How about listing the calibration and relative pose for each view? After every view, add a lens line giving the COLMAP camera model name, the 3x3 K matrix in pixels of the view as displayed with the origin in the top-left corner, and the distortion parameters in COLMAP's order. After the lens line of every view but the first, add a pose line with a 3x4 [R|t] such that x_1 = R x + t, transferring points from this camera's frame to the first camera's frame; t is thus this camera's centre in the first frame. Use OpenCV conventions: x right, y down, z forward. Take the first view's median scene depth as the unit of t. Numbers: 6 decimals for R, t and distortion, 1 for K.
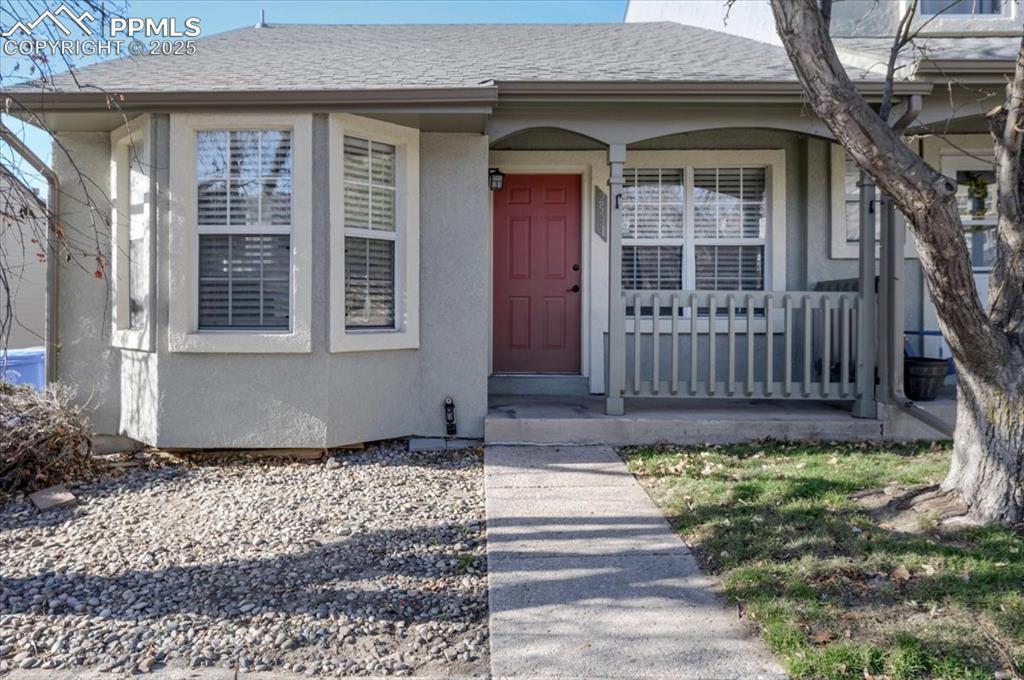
lens RADIAL K [[442.4, 0, 512.0], [0, 442.4, 340.0], [0, 0, 1]] dist [0.001132, 0.000108]
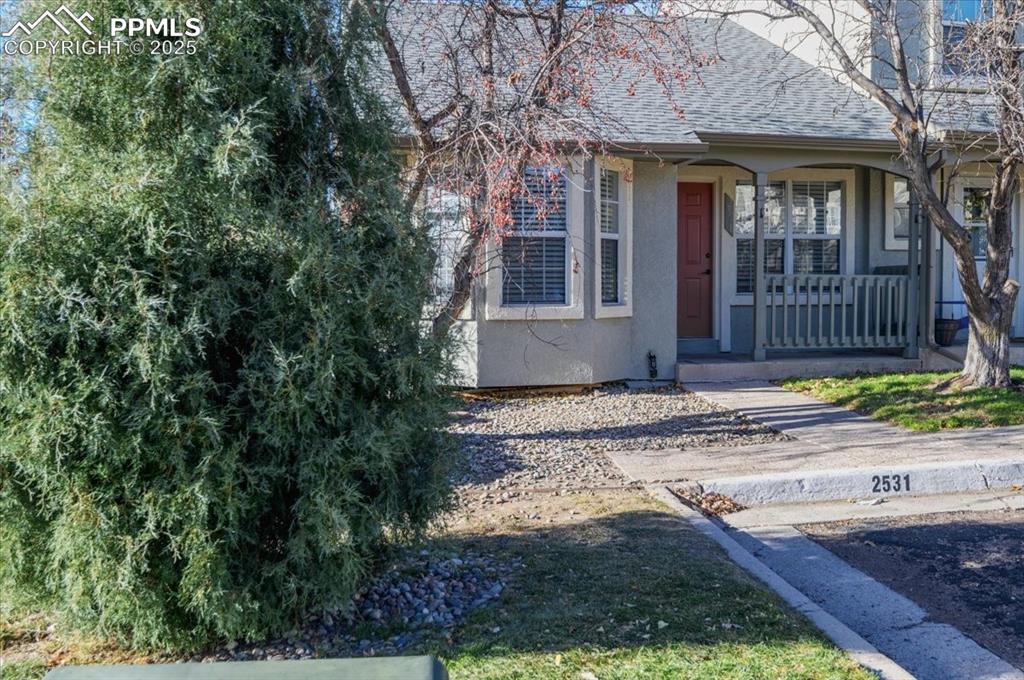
lens RADIAL K [[600.8, 0, 511.4], [0, 600.8, 352.1], [0, 0, 1]] dist [-0.000807, -0.001195]
pose [[0.987297, -0.023123, 0.157192, -0.945220], [0.016935, 0.999032, 0.040592, 0.050090], [-0.157978, -0.037414, 0.986734, -0.874673]]
